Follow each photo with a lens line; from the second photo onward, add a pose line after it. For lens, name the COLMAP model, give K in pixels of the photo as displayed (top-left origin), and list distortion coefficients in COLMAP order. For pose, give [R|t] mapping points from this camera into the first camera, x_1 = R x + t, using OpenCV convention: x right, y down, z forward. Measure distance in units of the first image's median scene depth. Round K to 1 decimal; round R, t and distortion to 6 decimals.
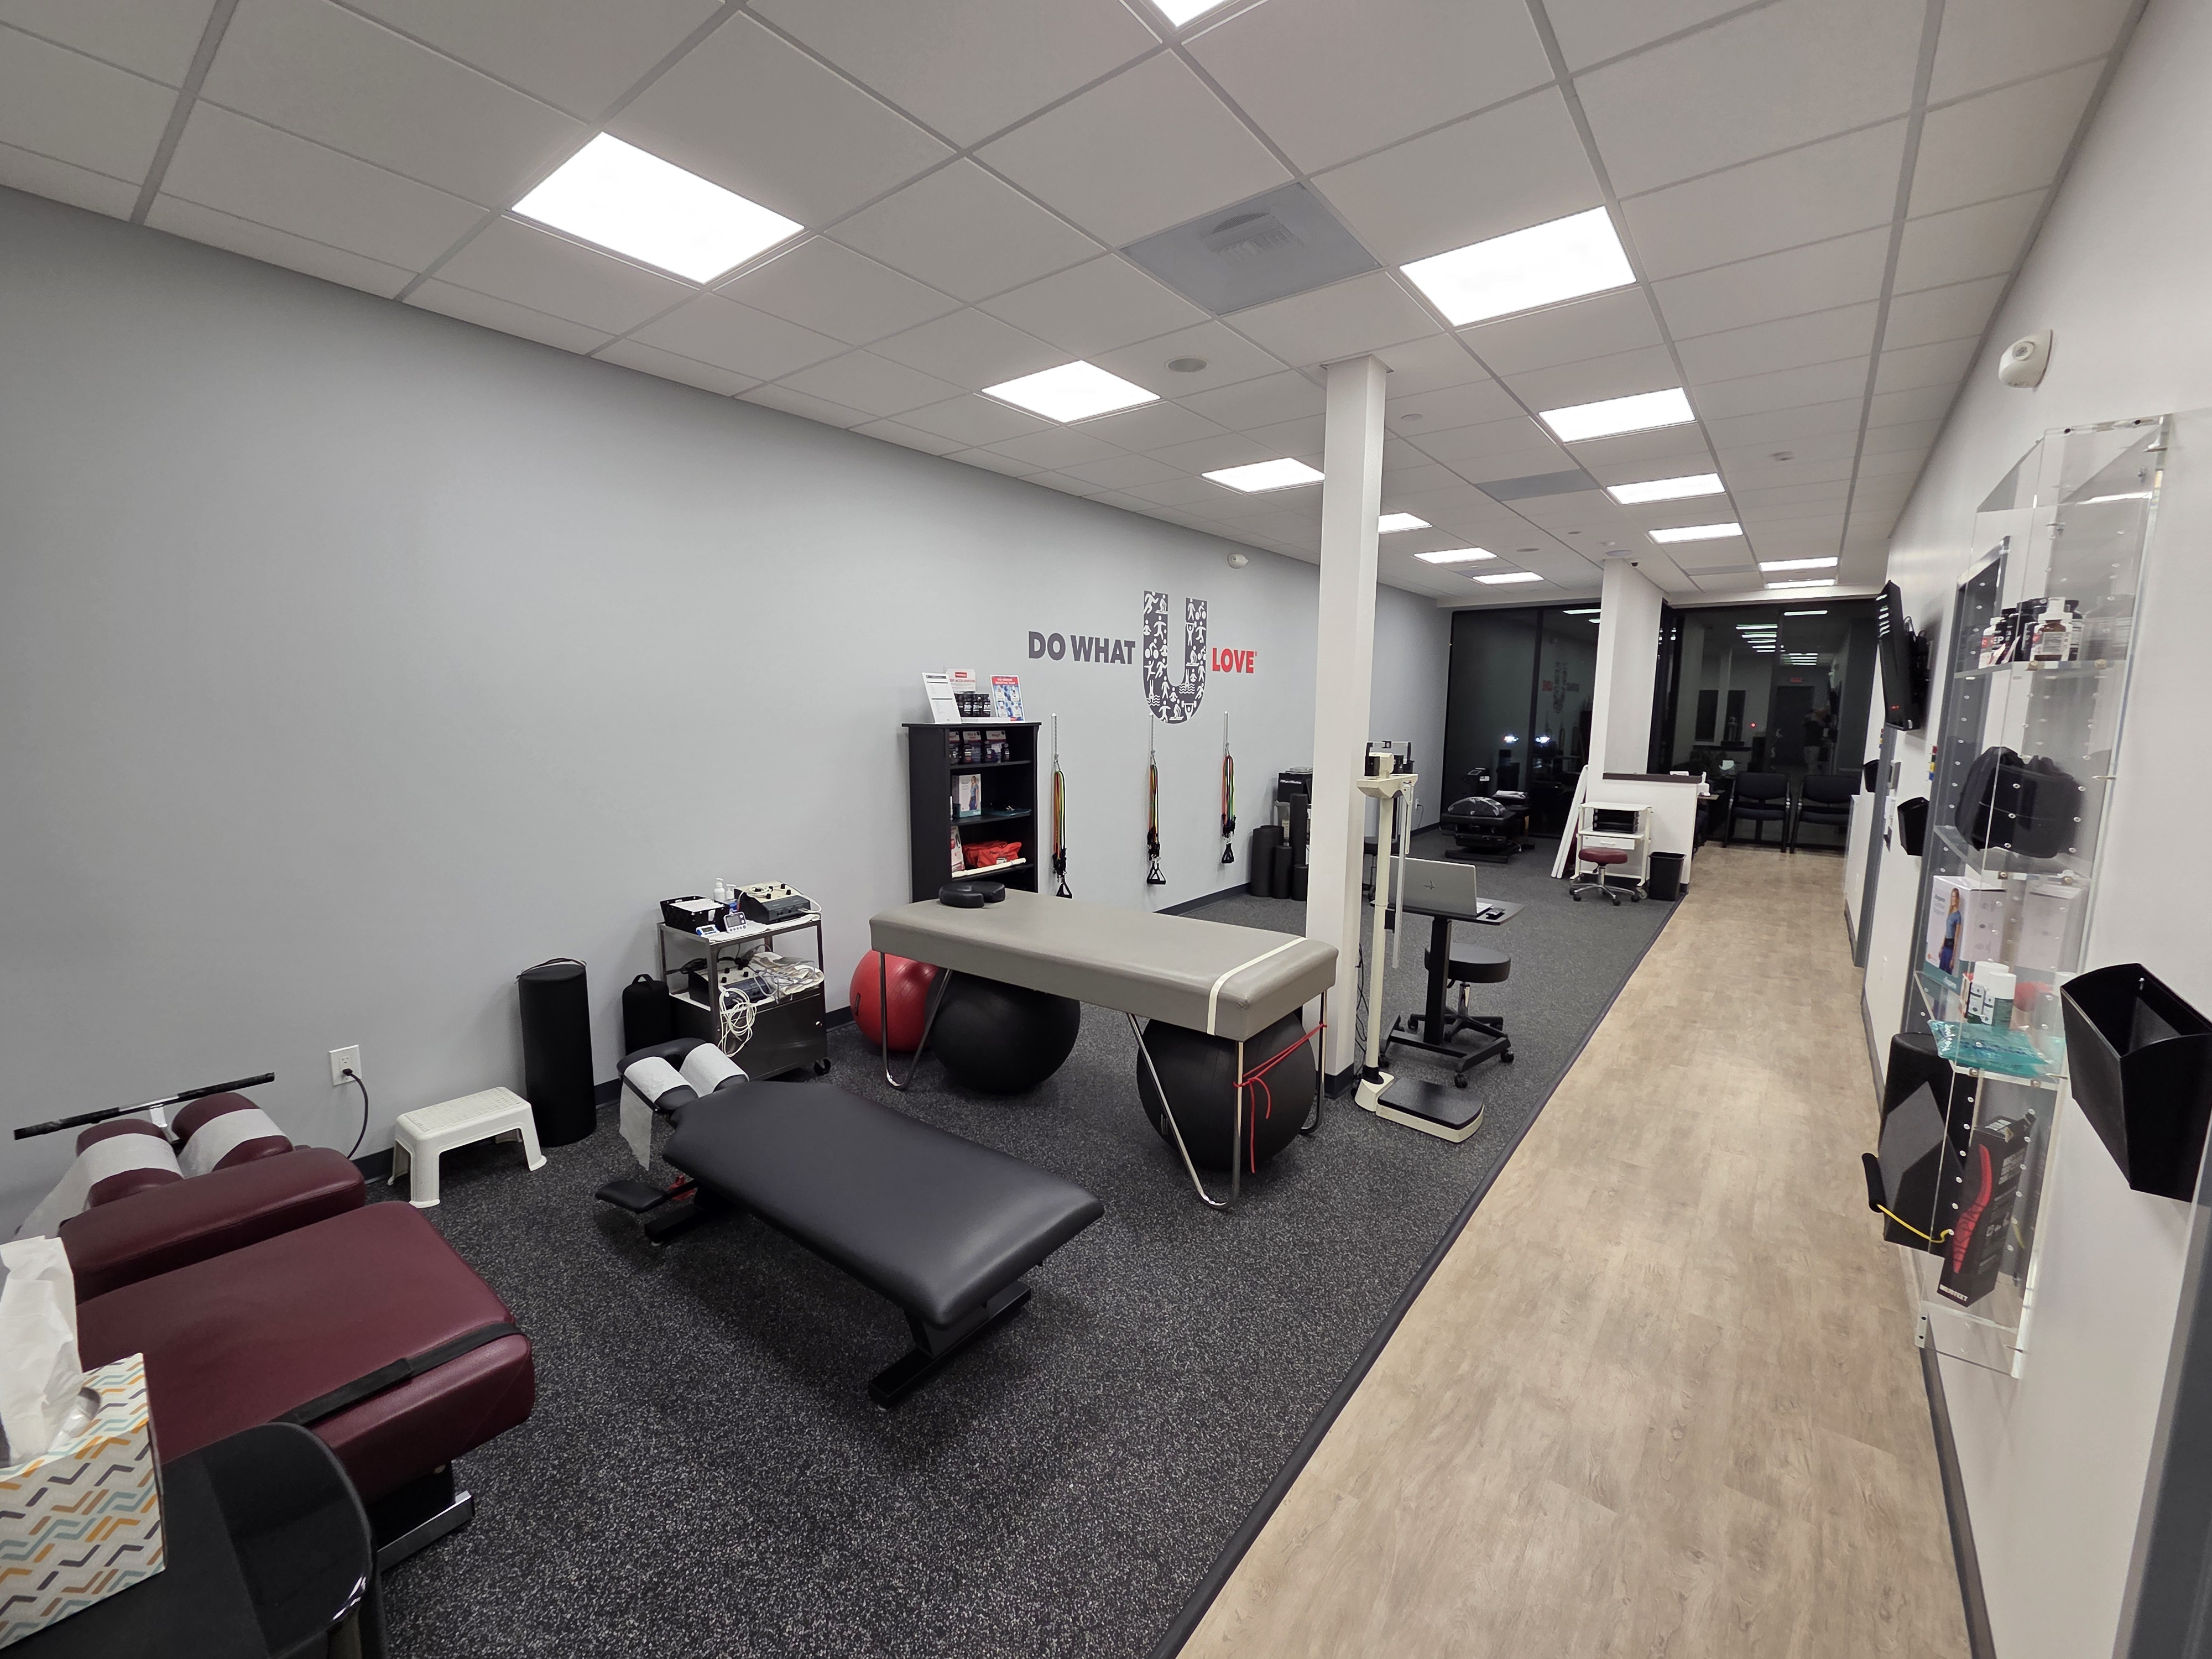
lens RADIAL K [[900.0, 0, 1090.6], [0, 900.0, 830.2], [0, 0, 1]] dist [-0.000610, -0.000520]
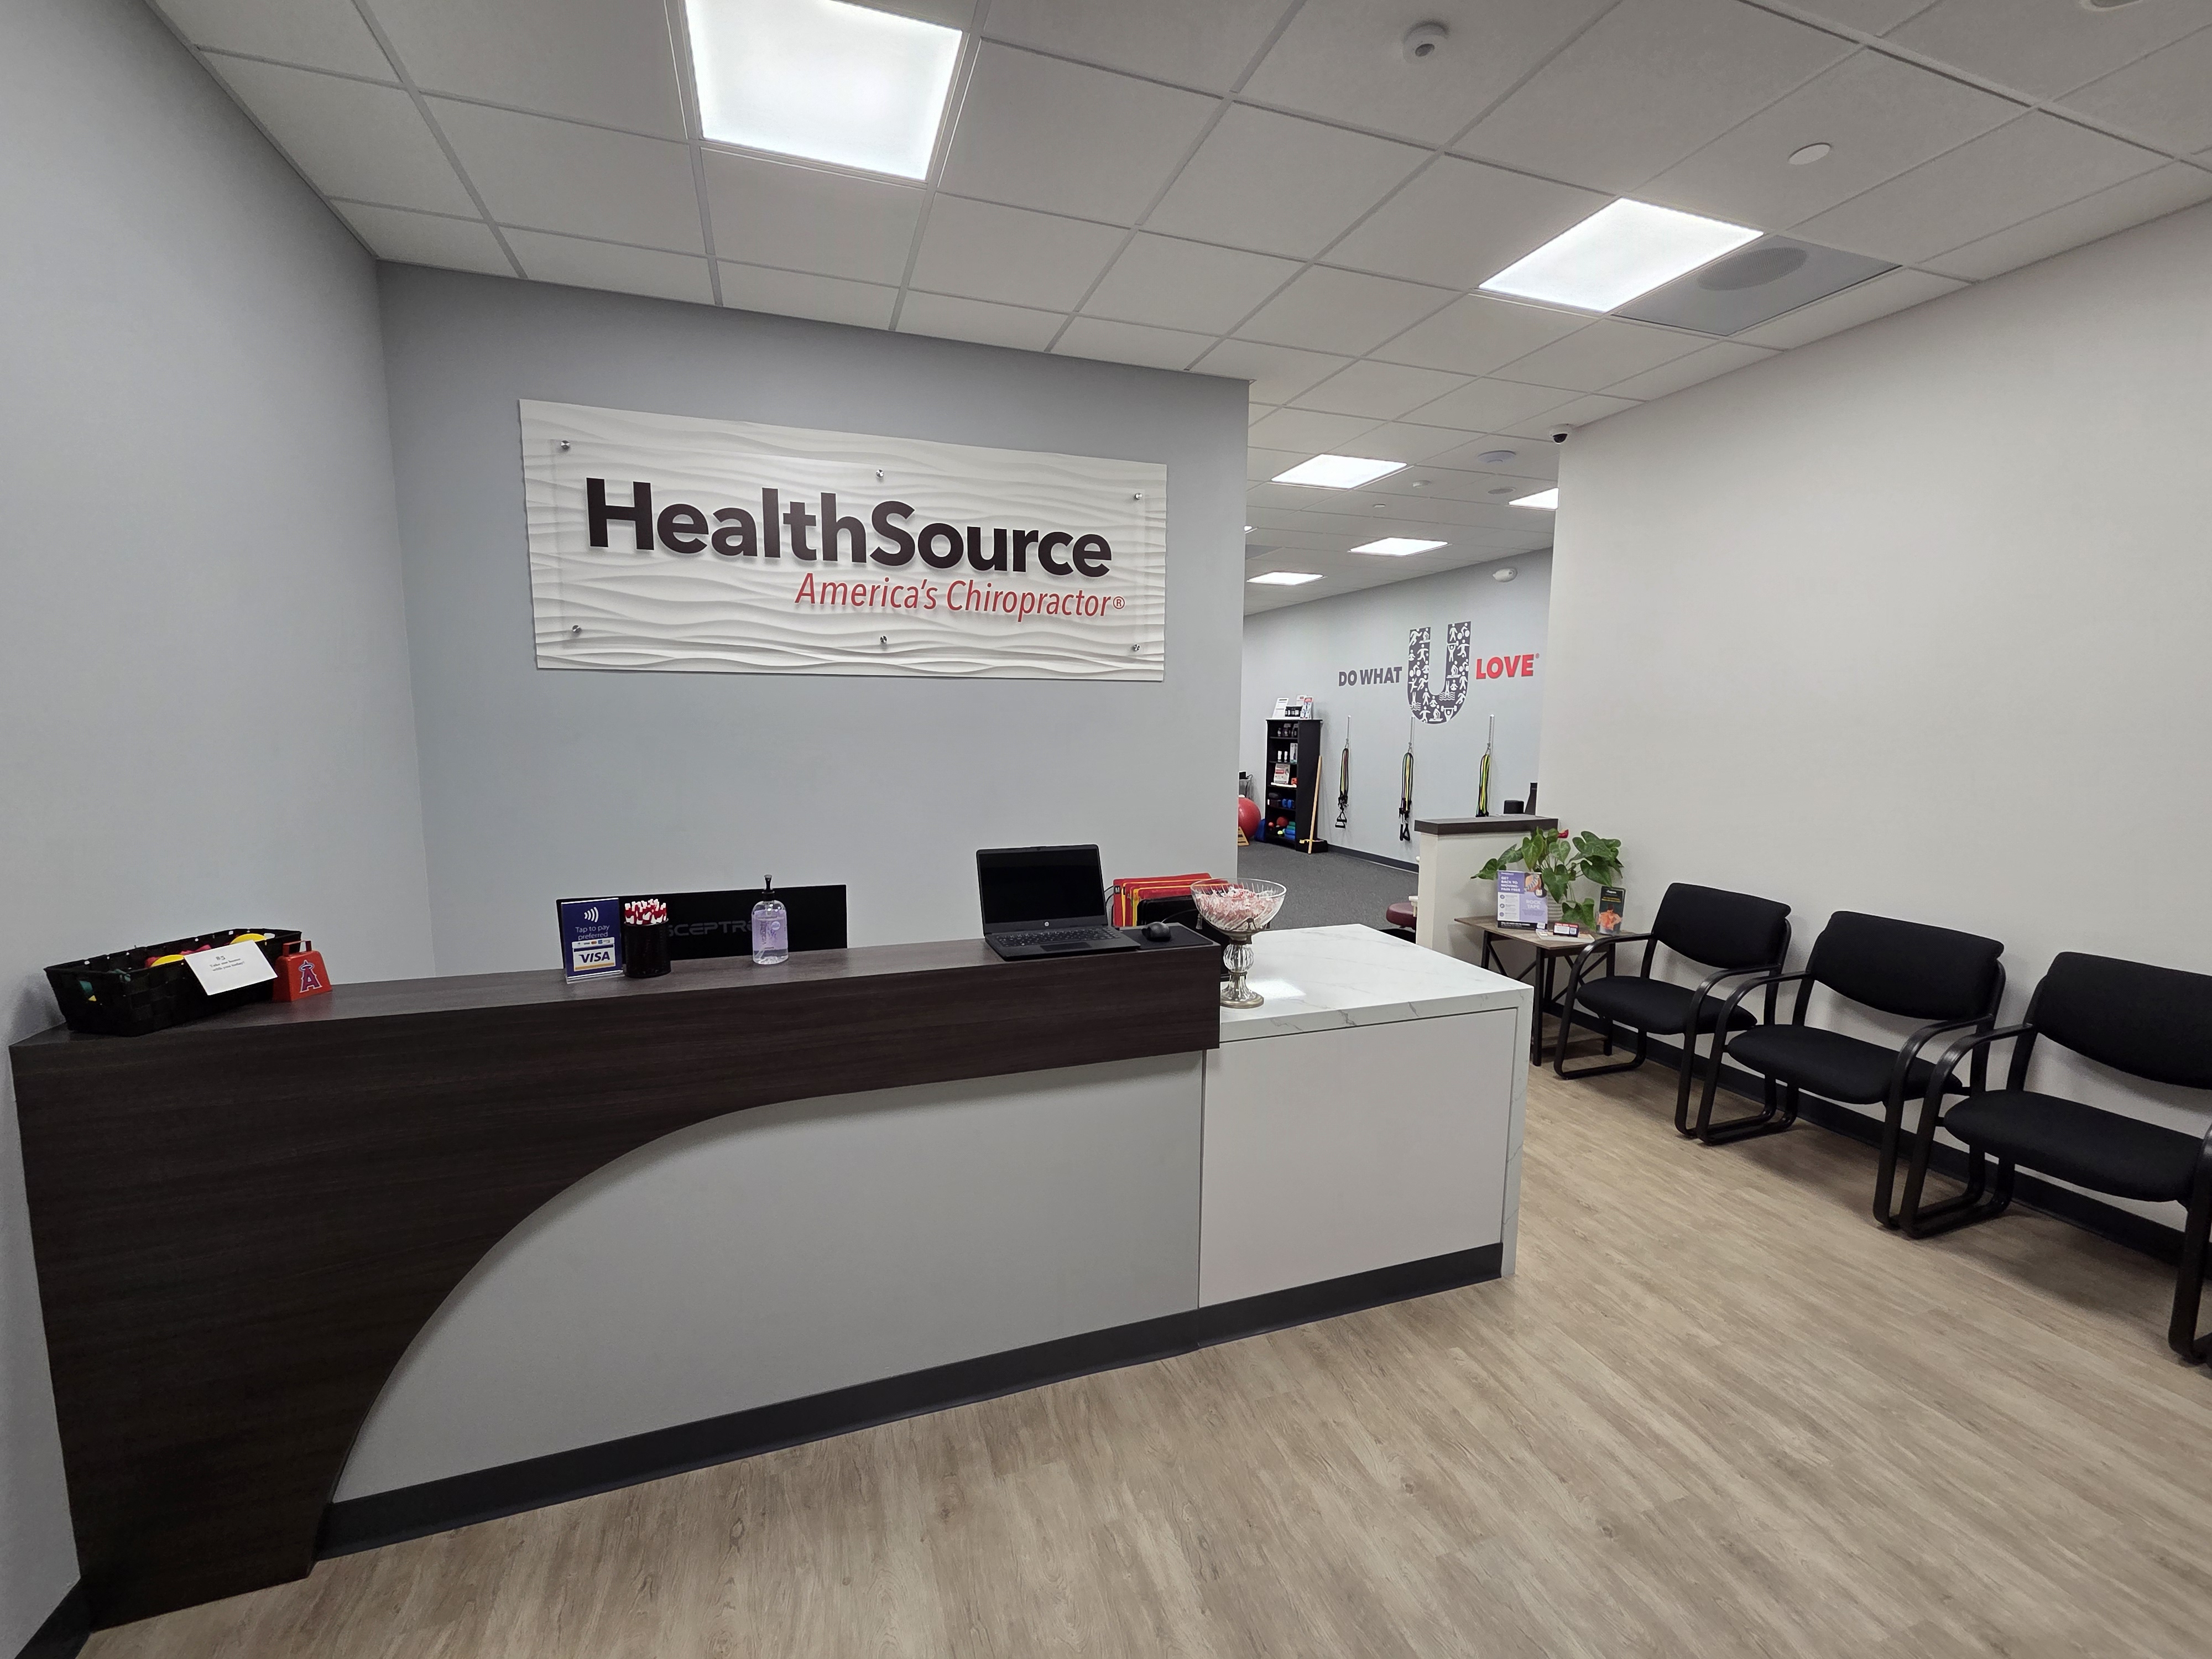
lens RADIAL K [[900.0, 0, 1090.6], [0, 900.0, 830.2], [0, 0, 1]] dist [-0.000610, -0.000520]
pose [[-0.542477, 0.094753, -0.834710, 1.514550], [-0.124200, 0.973653, 0.191243, -0.162335], [0.830839, 0.207415, -0.516417, 1.343550]]
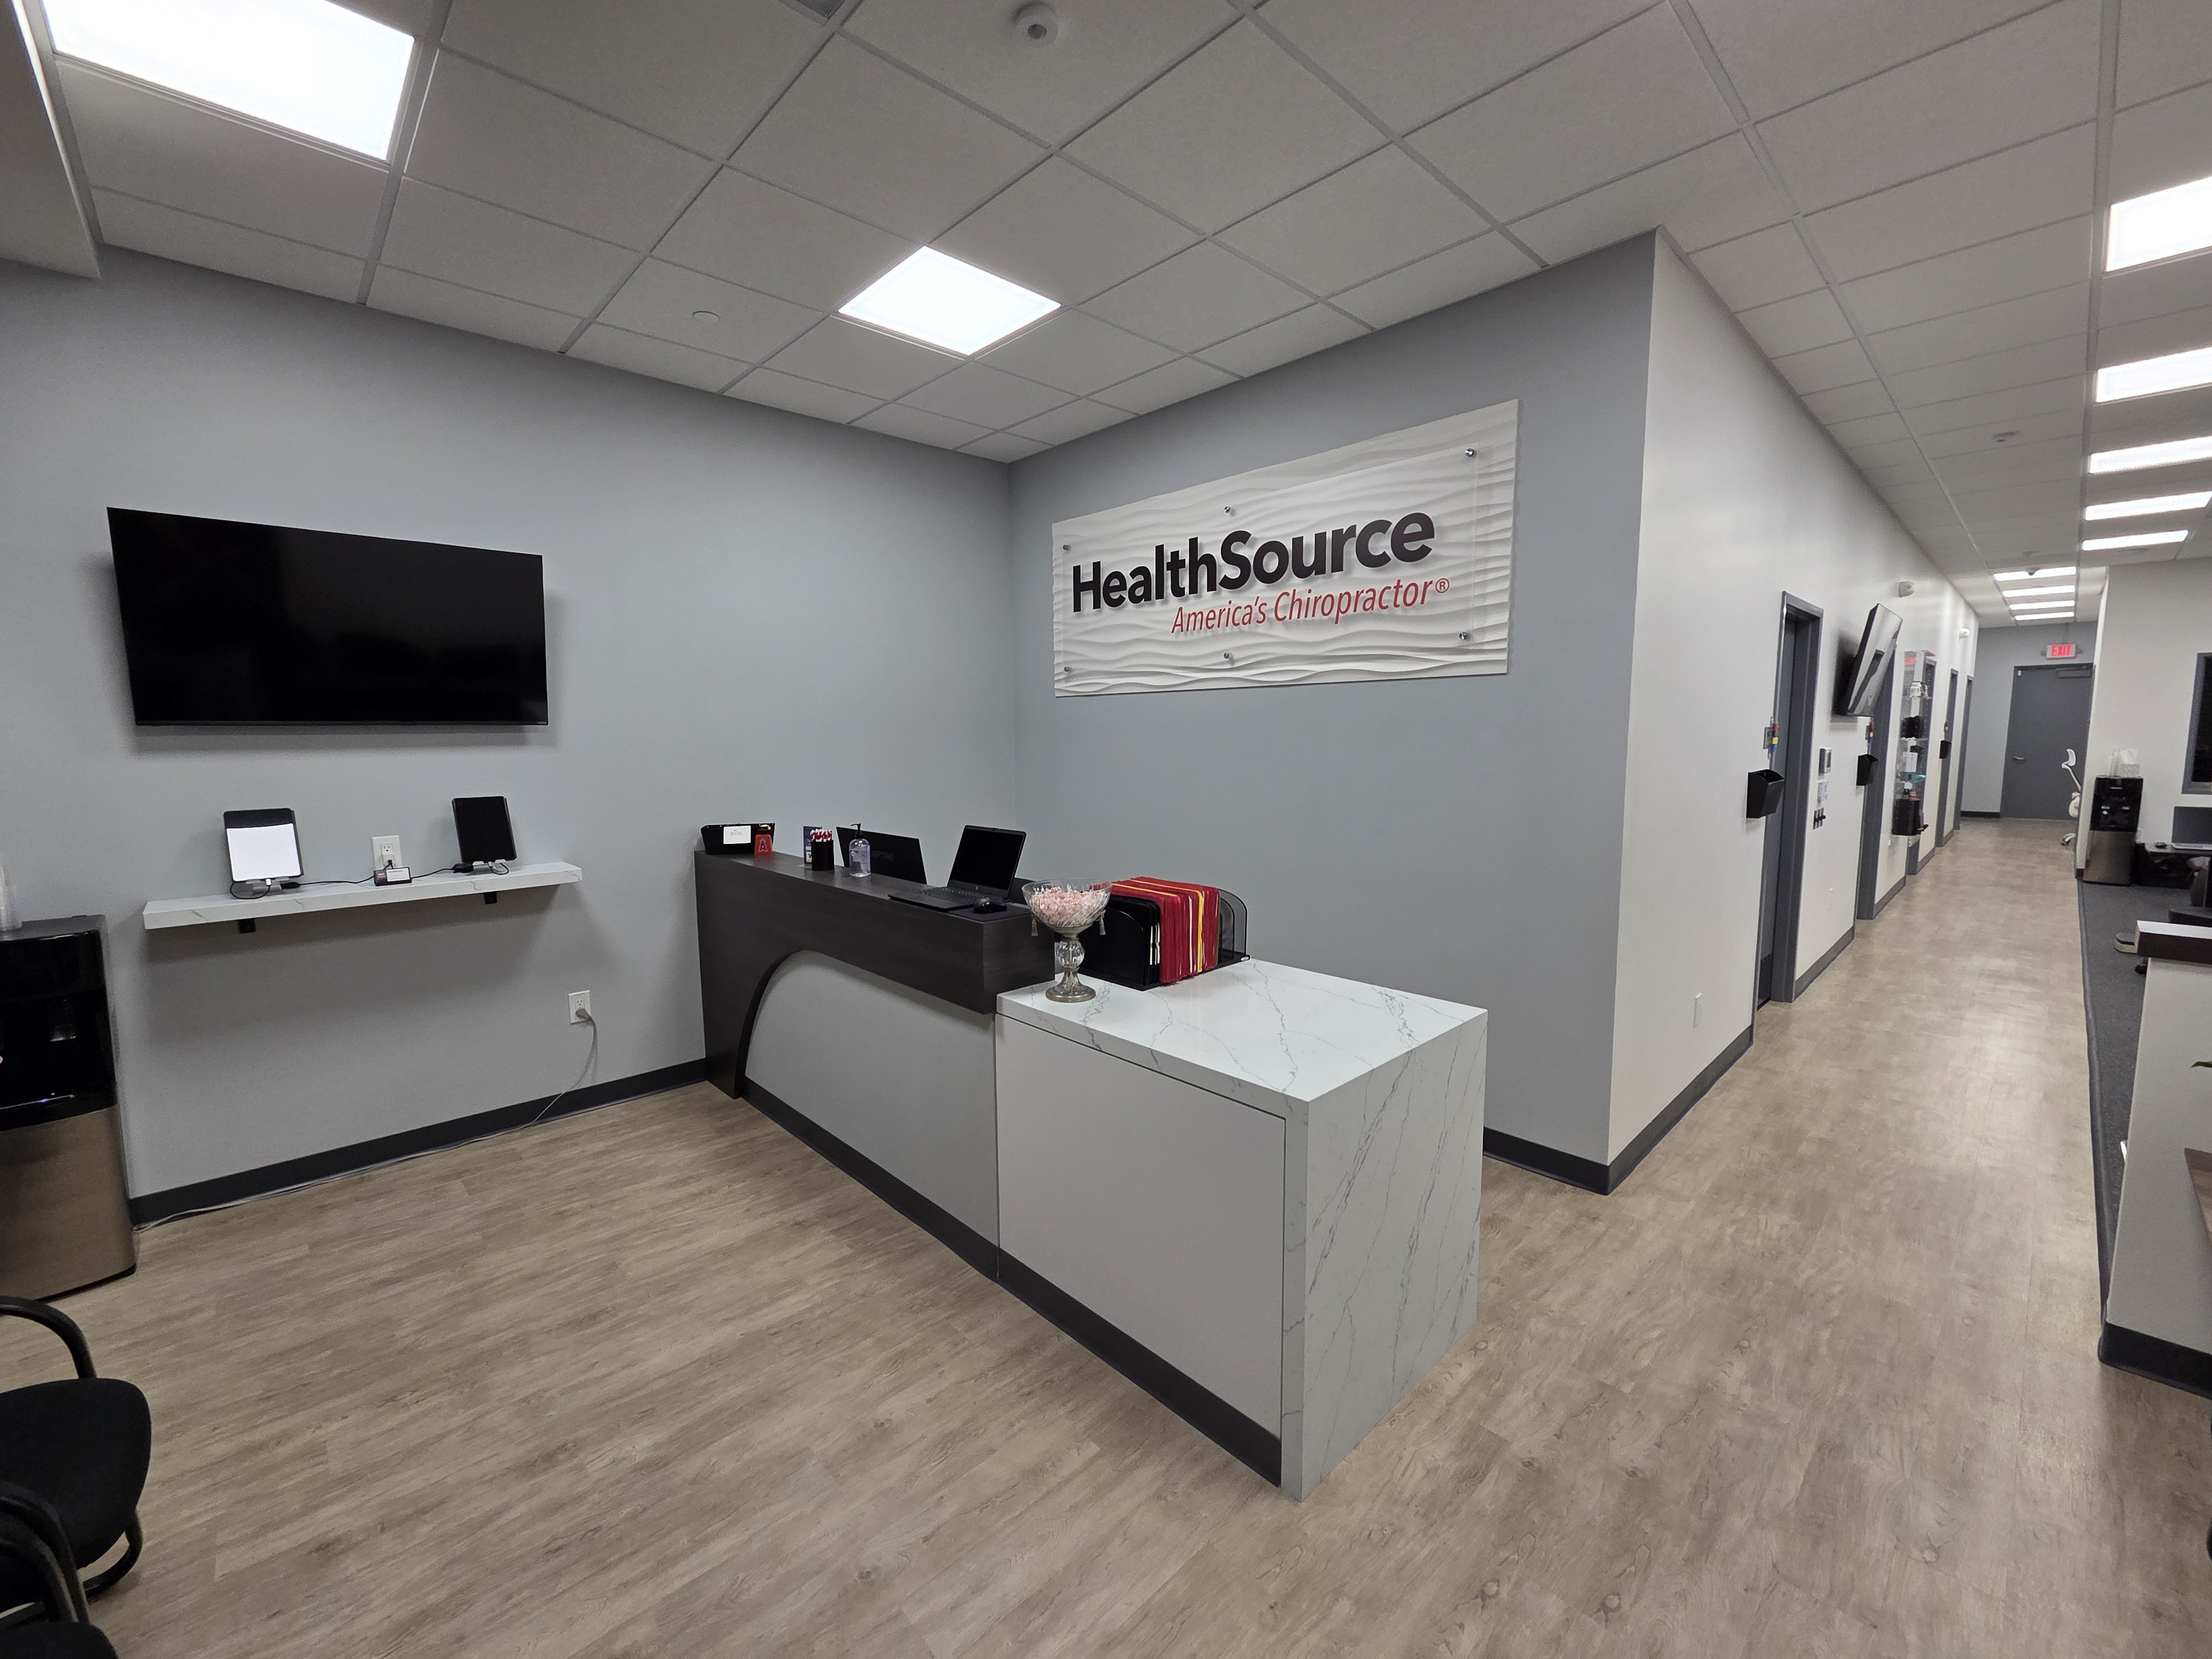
lens RADIAL K [[900.0, 0, 1090.6], [0, 900.0, 830.2], [0, 0, 1]] dist [-0.000610, -0.000520]
pose [[-0.988814, -0.012713, 0.148610, 1.149906], [0.024533, 0.968927, 0.246128, -0.190492], [-0.147121, 0.247021, -0.957777, 1.547126]]
